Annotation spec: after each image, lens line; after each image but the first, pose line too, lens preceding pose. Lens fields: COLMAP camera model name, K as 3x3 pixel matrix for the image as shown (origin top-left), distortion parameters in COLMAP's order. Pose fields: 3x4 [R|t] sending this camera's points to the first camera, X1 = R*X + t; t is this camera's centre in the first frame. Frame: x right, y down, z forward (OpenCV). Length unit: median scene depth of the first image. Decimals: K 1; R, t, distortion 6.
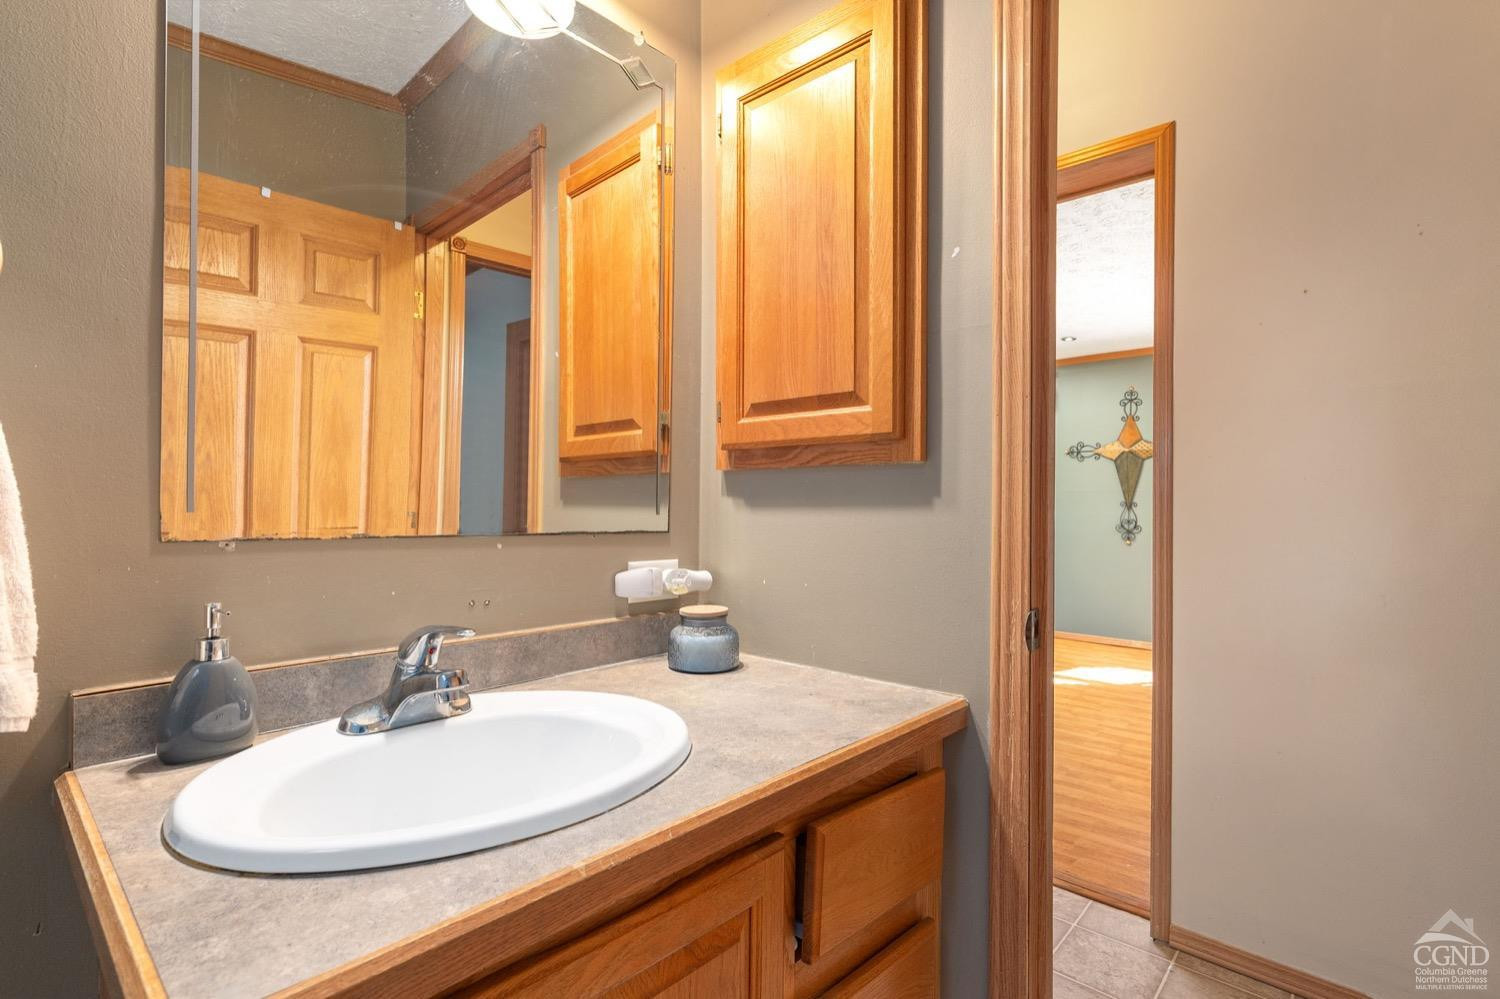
lens RADIAL K [[705.6, 0, 753.7], [0, 705.6, 498.2], [0, 0, 1]] dist [0.002708, -0.000132]
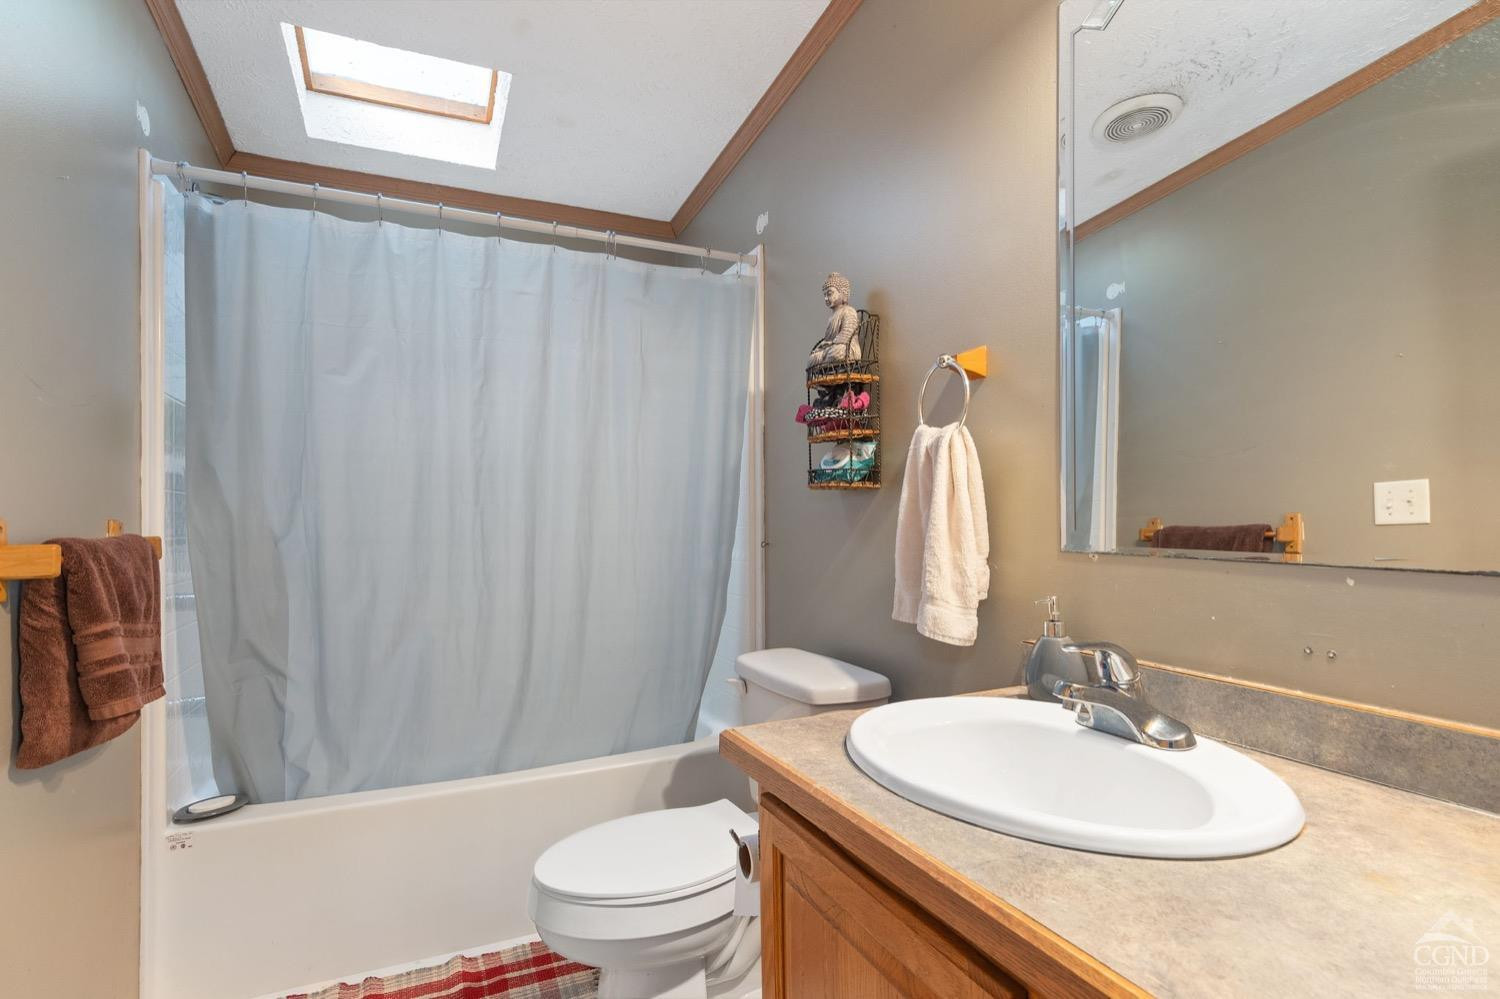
lens RADIAL K [[705.6, 0, 753.7], [0, 705.6, 498.2], [0, 0, 1]] dist [0.002708, -0.000132]
pose [[-0.355402, -0.028097, -0.934291, 0.794974], [0.011589, 0.999339, -0.034461, -0.004233], [0.934642, -0.023075, -0.354842, 0.983201]]
